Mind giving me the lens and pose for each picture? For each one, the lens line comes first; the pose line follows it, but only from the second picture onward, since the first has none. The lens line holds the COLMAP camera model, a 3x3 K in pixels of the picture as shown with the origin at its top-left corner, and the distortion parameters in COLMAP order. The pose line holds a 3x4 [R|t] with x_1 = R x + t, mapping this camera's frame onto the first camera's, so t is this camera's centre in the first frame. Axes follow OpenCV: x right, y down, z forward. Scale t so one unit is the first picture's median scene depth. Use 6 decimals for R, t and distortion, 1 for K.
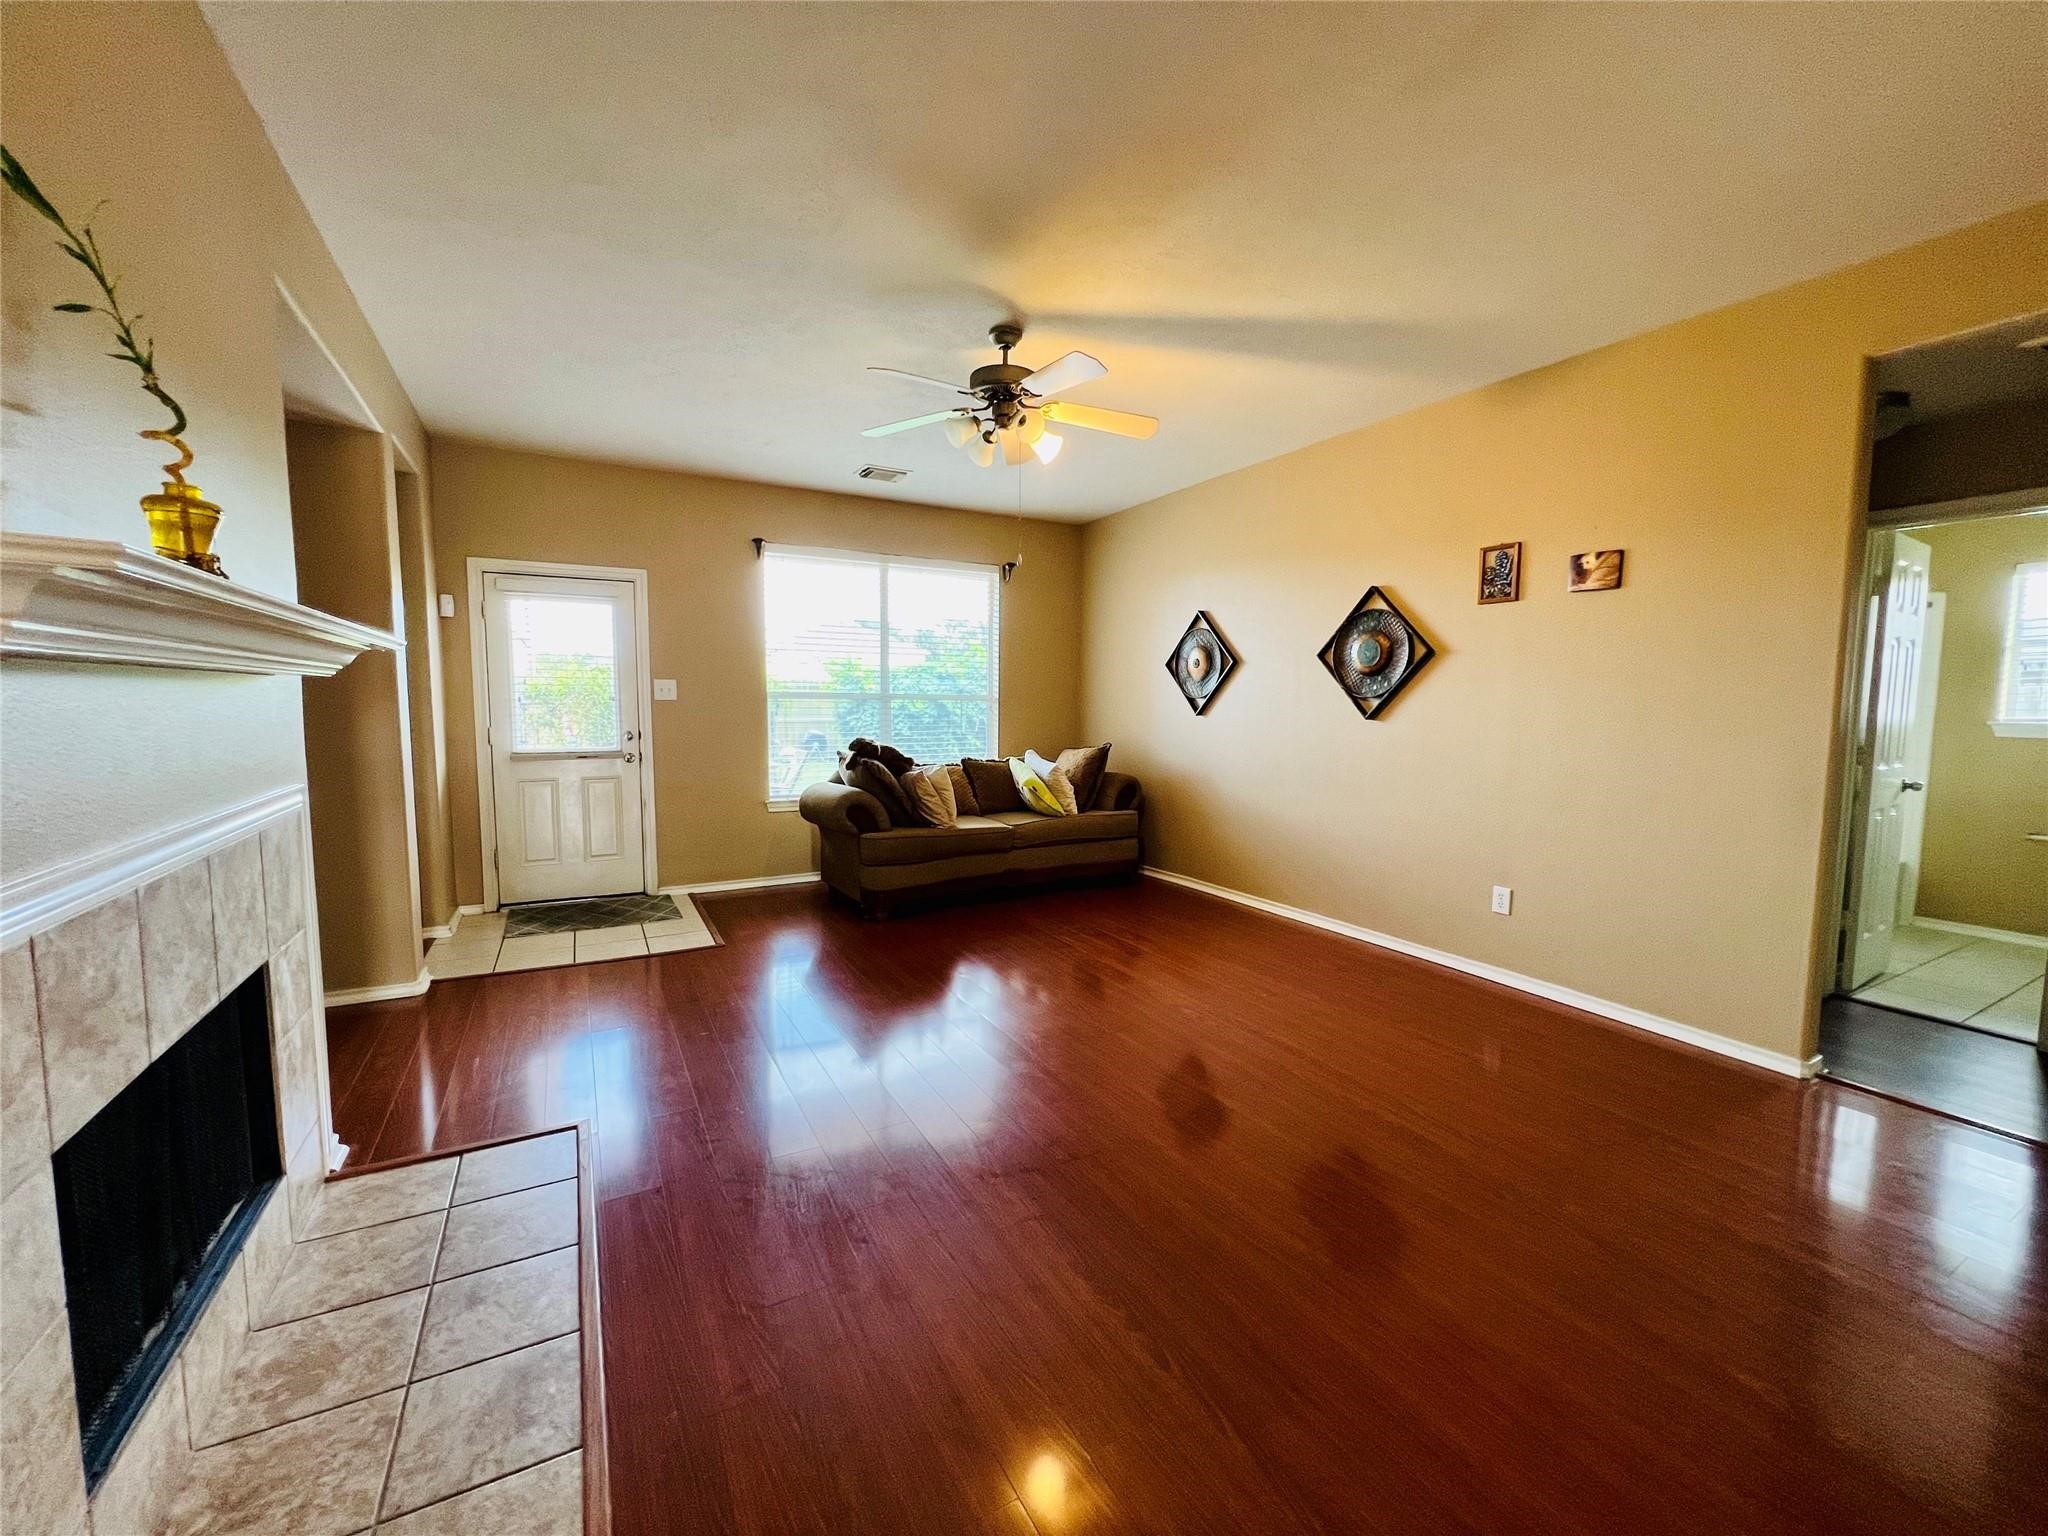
lens RADIAL K [[823.9, 0, 1025.6], [0, 823.9, 765.8], [0, 0, 1]] dist [-0.000122, 0.000499]
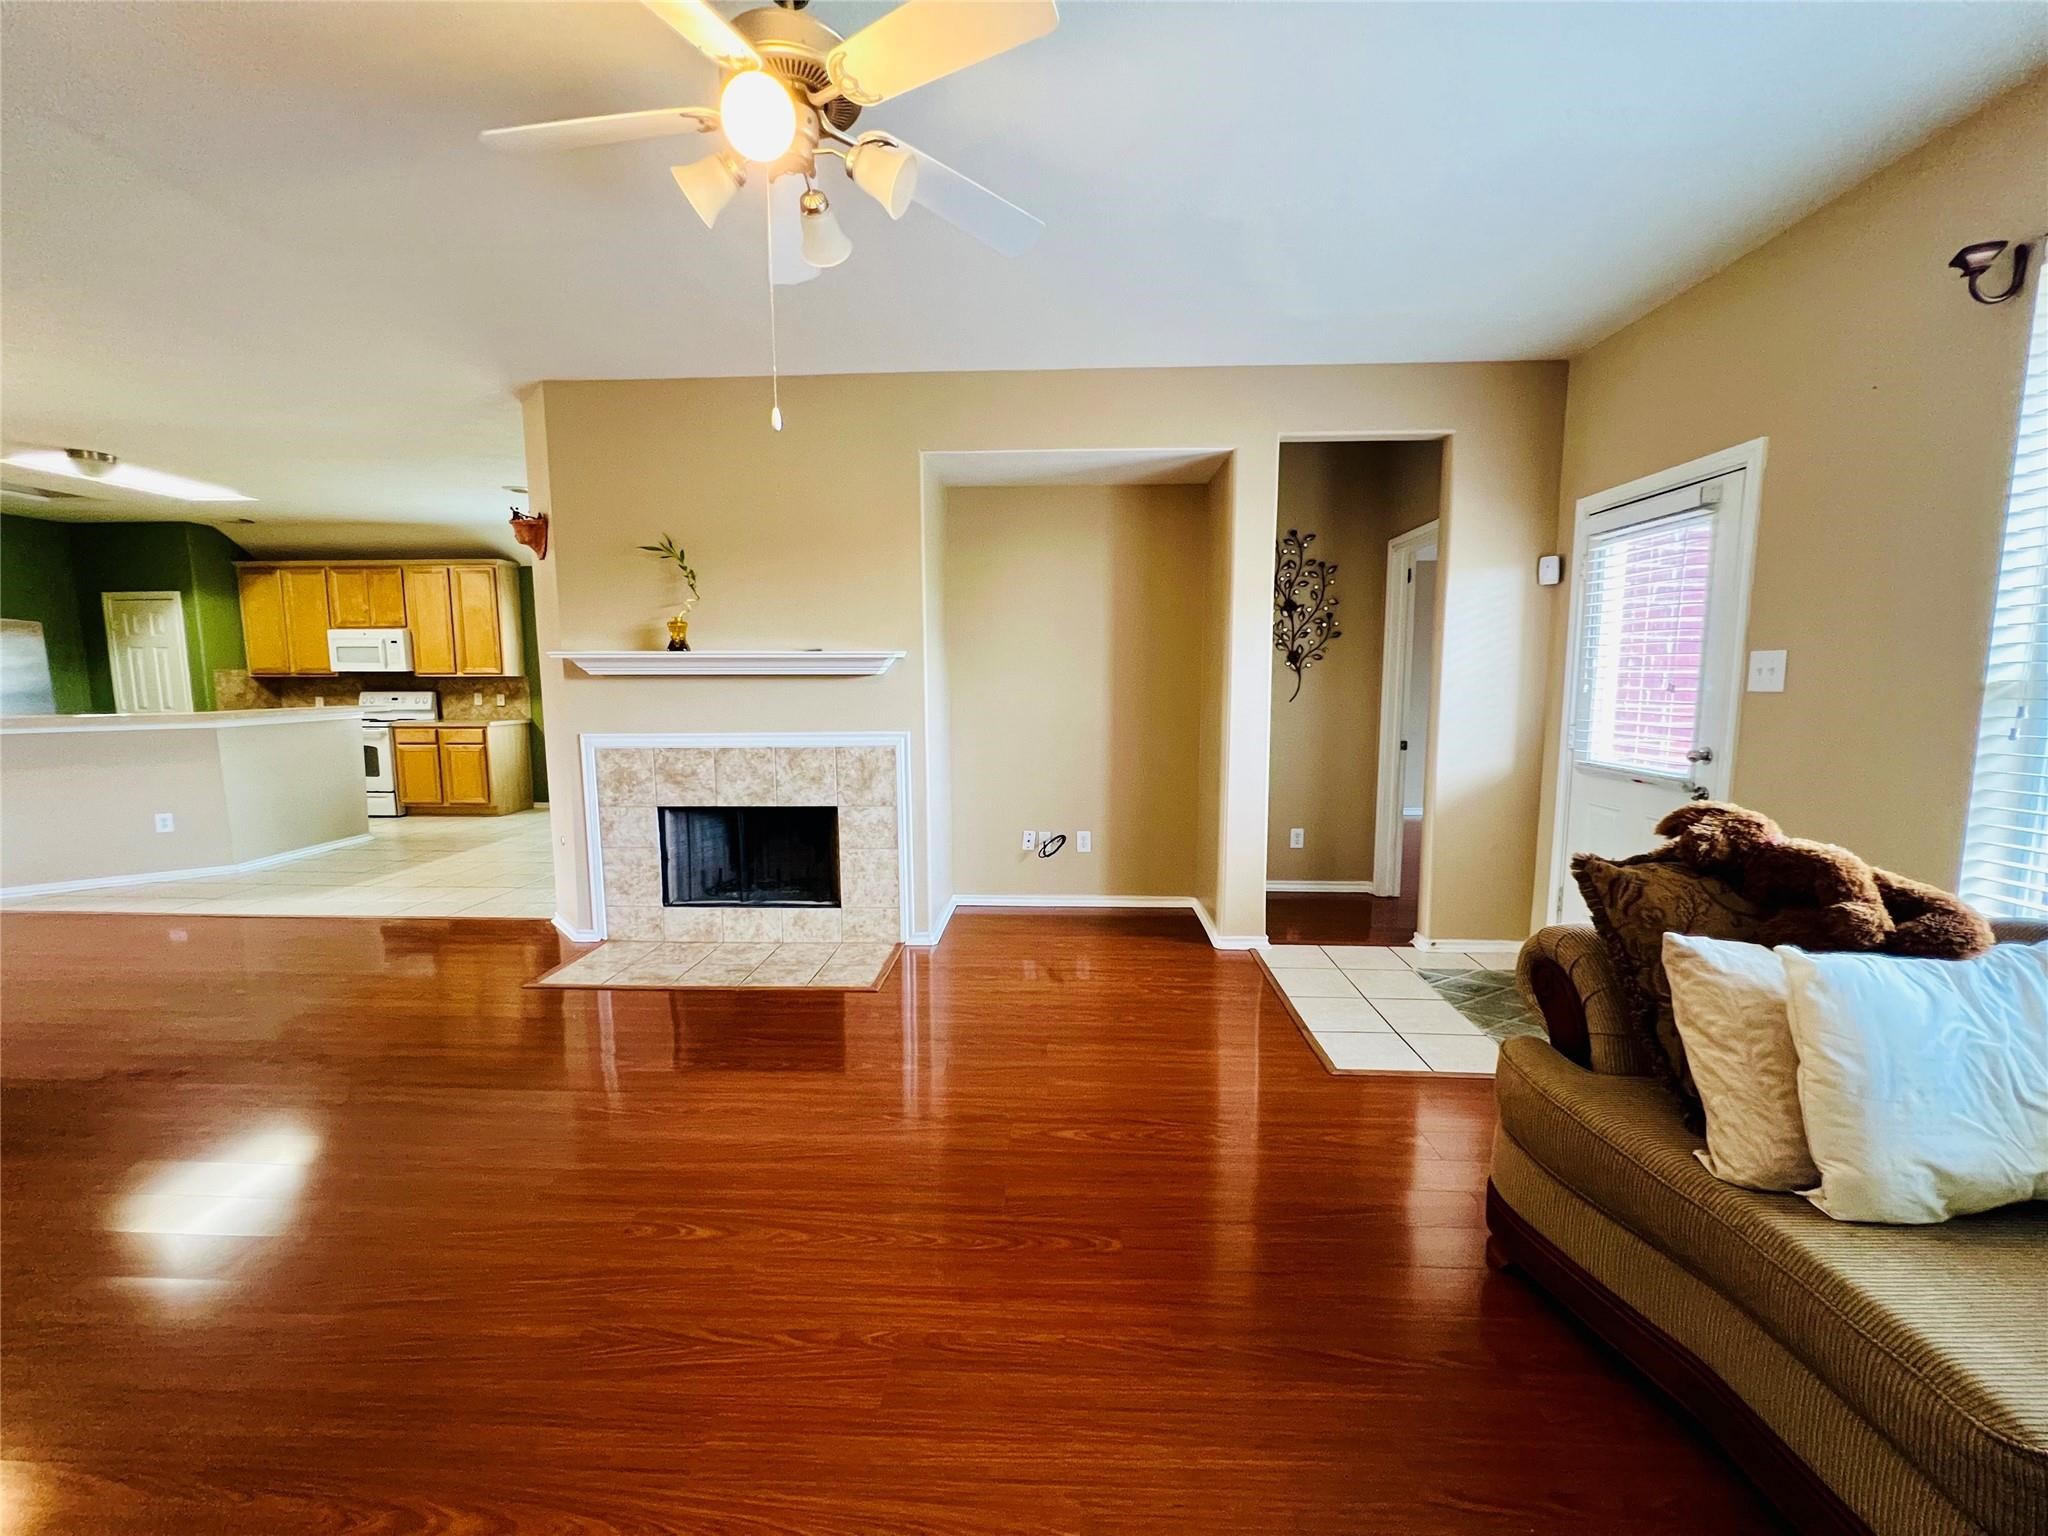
lens RADIAL K [[823.9, 0, 1027.1], [0, 823.9, 769.4], [0, 0, 1]] dist [-0.000122, 0.000499]
pose [[-0.524857, 0.089853, -0.846435, 0.244896], [-0.069699, 0.986537, 0.147944, -0.082579], [0.848332, 0.136645, -0.511528, 0.957677]]
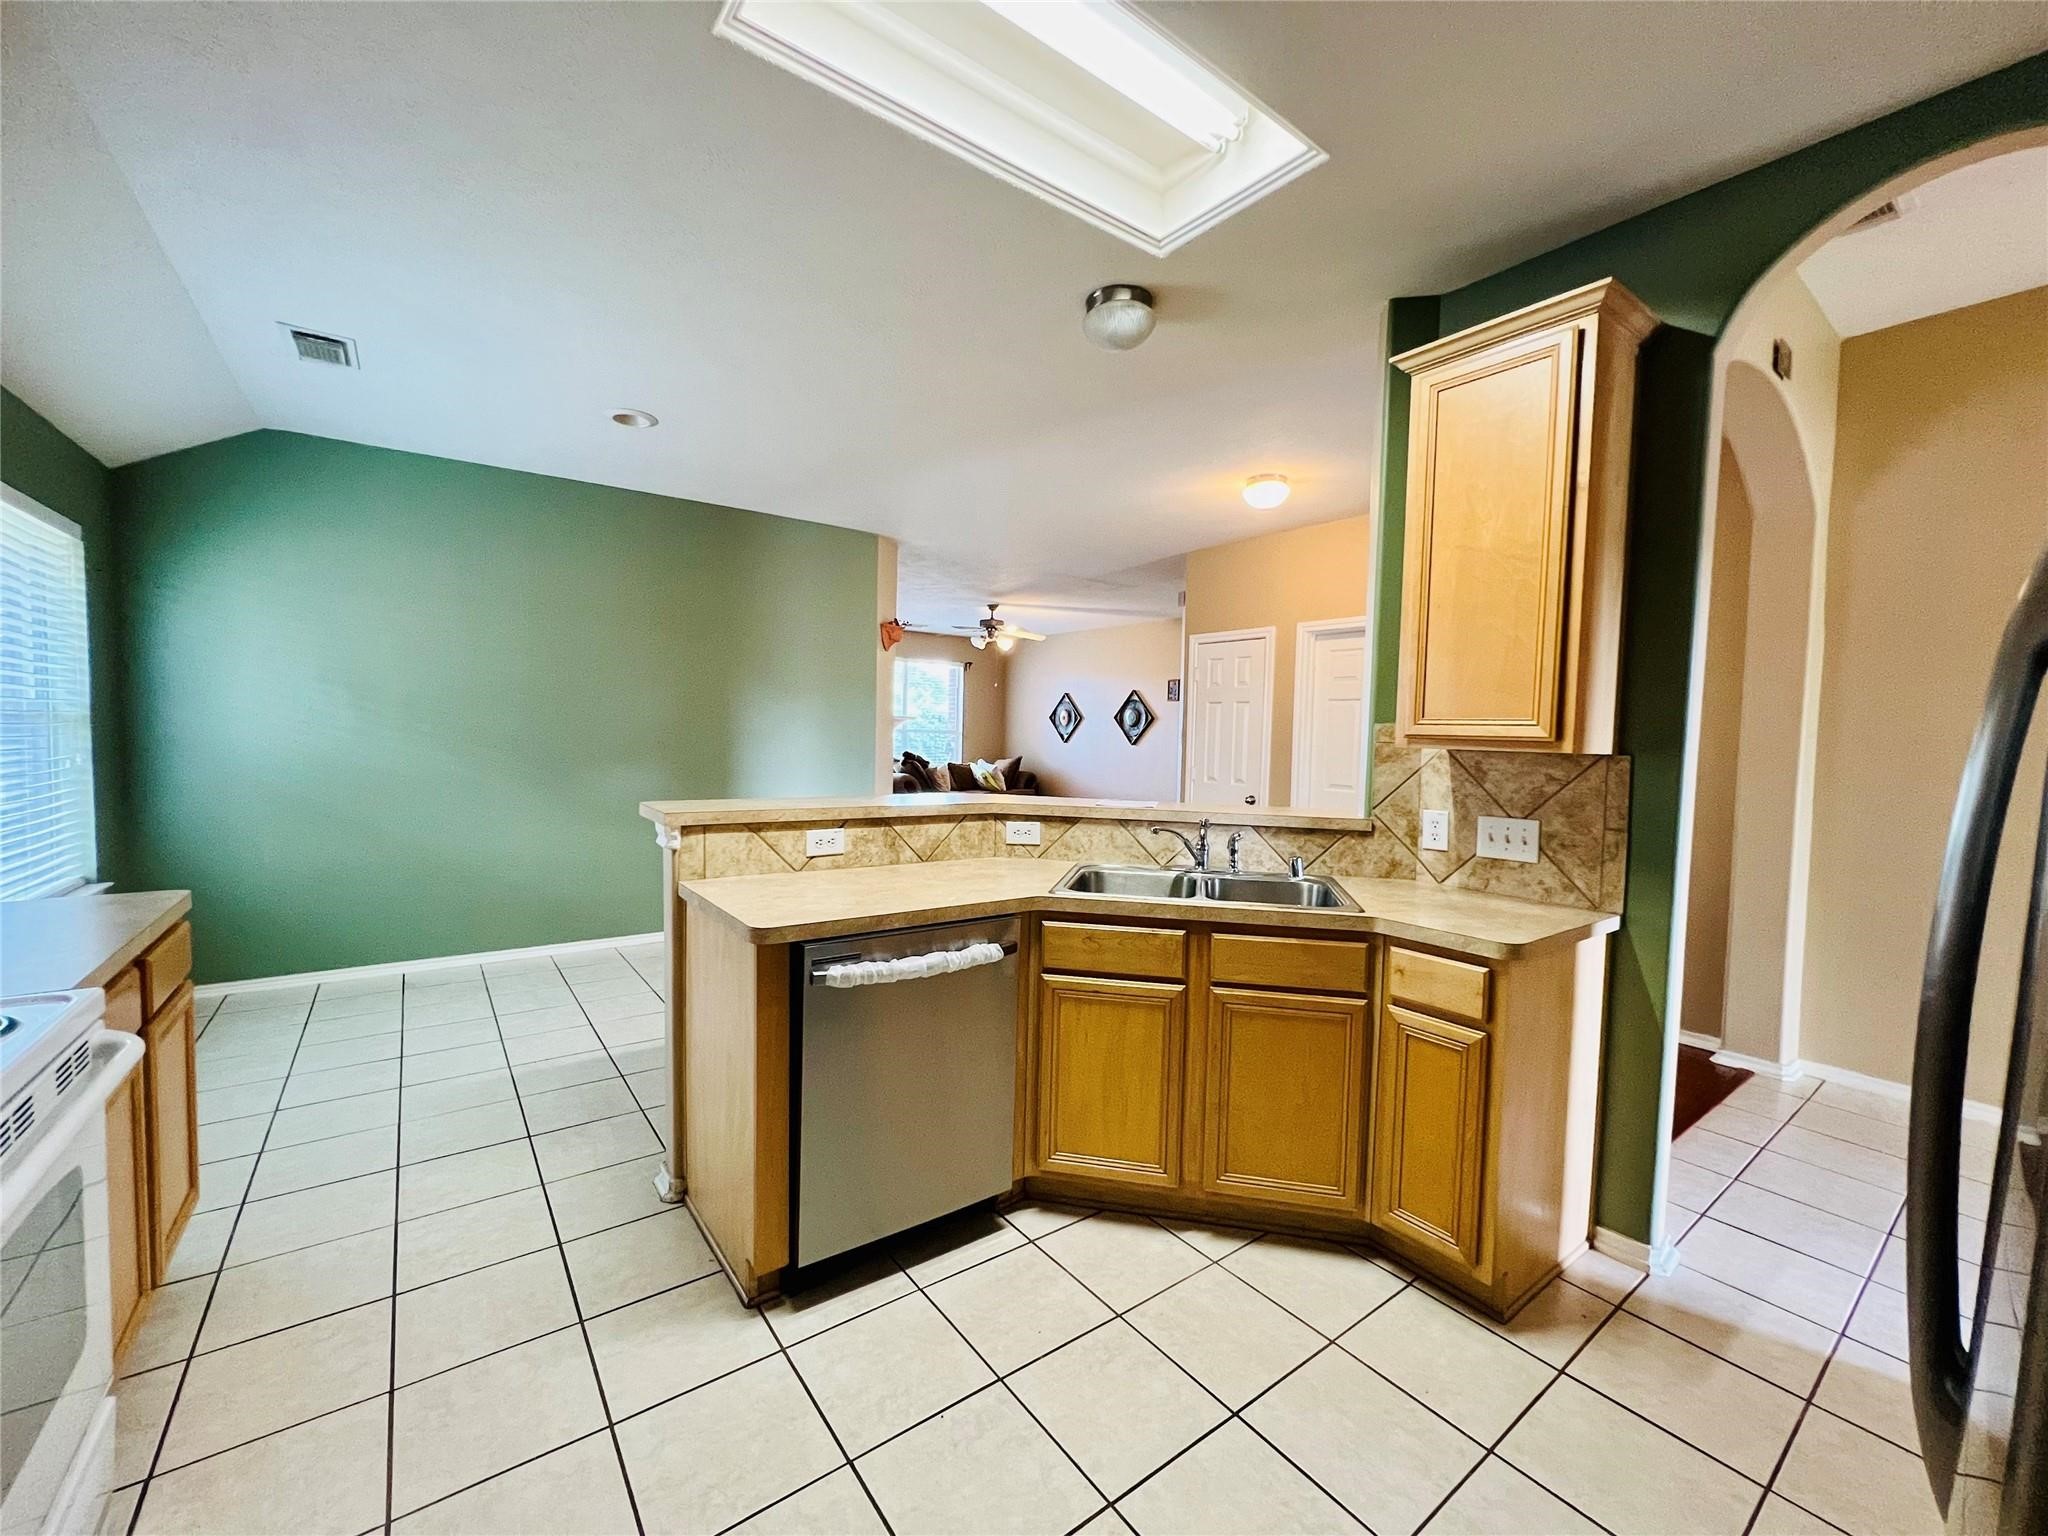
lens RADIAL K [[823.9, 0, 1024.6], [0, 823.9, 772.0], [0, 0, 1]] dist [-0.000122, 0.000499]
pose [[0.991322, 0.008603, 0.131177, -0.183856], [-0.005013, 0.999605, -0.027671, 0.080355], [-0.131363, 0.026774, 0.990973, -1.186280]]
